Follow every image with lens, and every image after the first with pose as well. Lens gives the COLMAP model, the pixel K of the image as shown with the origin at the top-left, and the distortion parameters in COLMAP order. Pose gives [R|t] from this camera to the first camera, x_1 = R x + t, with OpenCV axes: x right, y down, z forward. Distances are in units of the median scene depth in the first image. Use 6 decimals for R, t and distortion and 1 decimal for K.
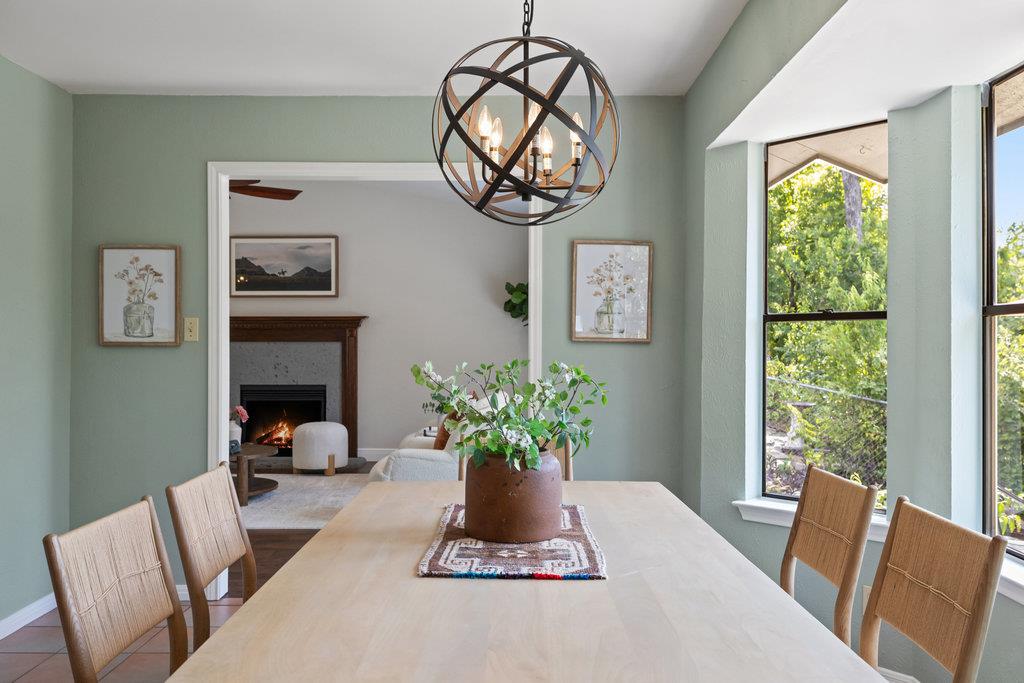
lens RADIAL K [[859.4, 0, 511.6], [0, 859.4, 349.3], [0, 0, 1]] dist [0.016223, 0.002016]
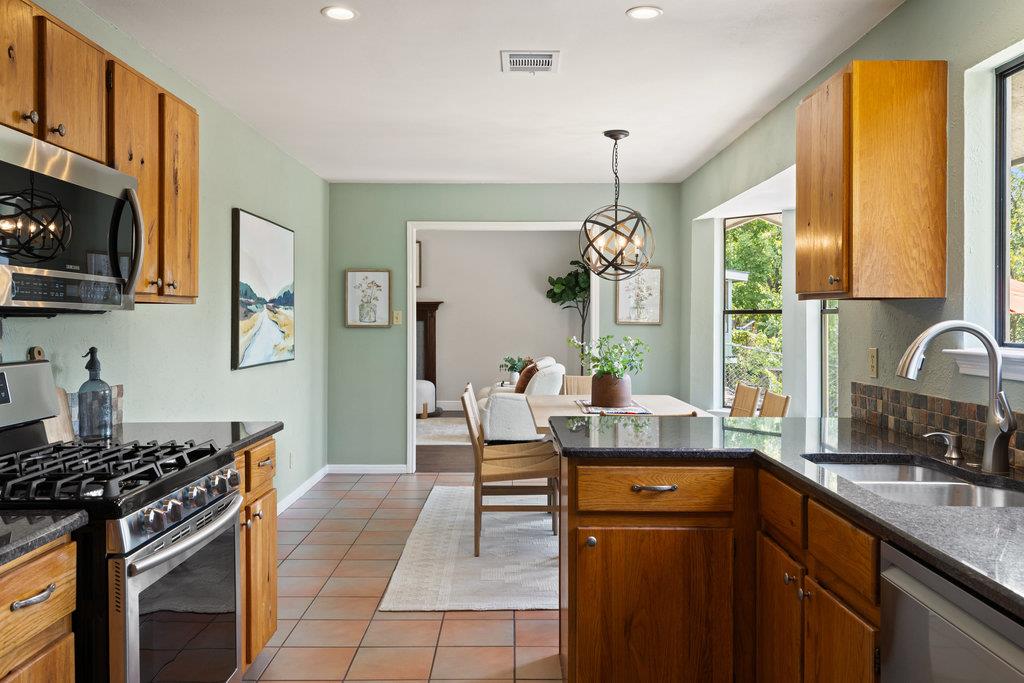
lens RADIAL K [[859.4, 0, 513.0], [0, 859.4, 333.5], [0, 0, 1]] dist [0.016223, 0.002016]
pose [[0.999984, -0.002766, 0.004889, -0.147659], [0.002704, 0.999916, 0.012653, -0.012425], [-0.004924, -0.012639, 0.999908, -0.740953]]
